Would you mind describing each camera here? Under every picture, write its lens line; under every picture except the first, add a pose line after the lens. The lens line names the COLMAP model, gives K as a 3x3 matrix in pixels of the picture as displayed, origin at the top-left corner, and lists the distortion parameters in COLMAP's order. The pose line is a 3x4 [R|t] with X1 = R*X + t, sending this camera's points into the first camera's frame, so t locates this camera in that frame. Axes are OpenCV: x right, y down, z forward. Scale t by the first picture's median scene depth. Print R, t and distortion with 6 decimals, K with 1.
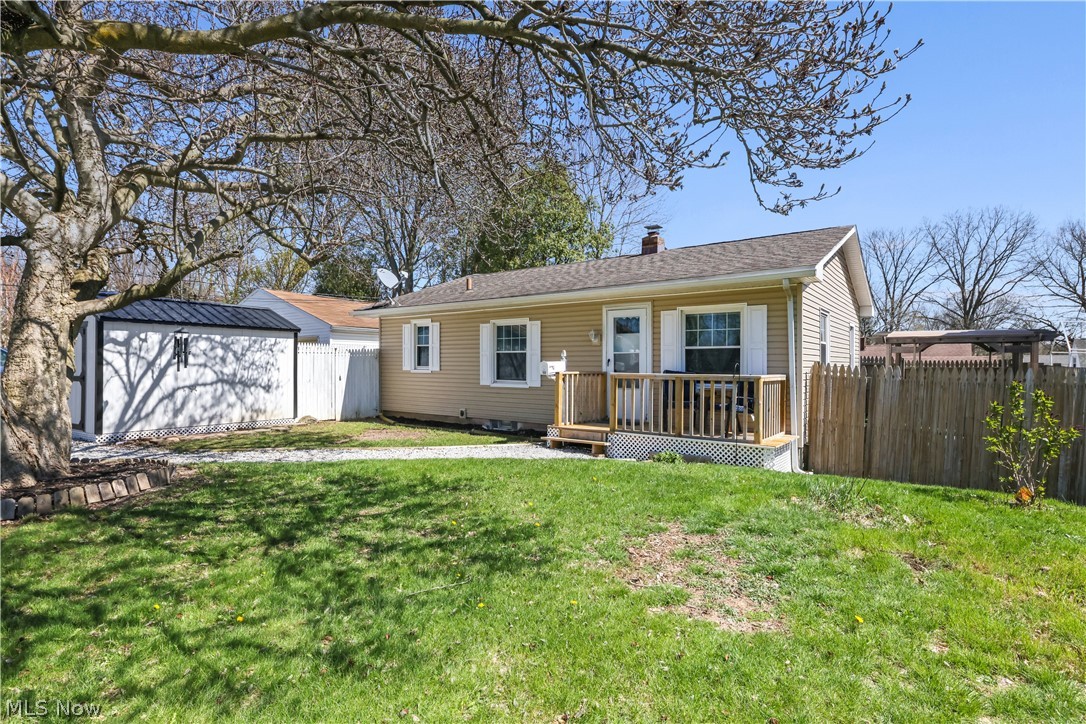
lens RADIAL K [[554.4, 0, 541.4], [0, 554.4, 367.3], [0, 0, 1]] dist [0.001947, 0.000113]
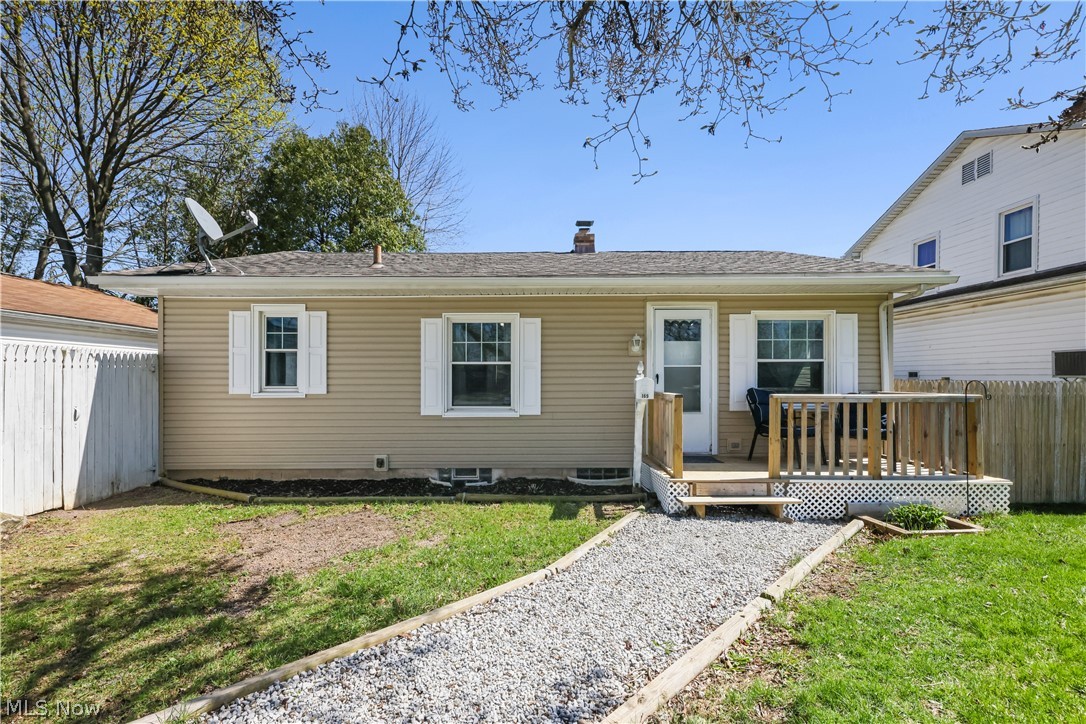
lens RADIAL K [[452.9, 0, 545.0], [0, 452.9, 370.5], [0, 0, 1]] dist [0.003416, 0.000082]
pose [[0.795488, 0.001495, 0.605967, -0.321360], [0.007409, 0.999898, -0.012192, -0.011897], [-0.605924, 0.014188, 0.795396, 0.529512]]
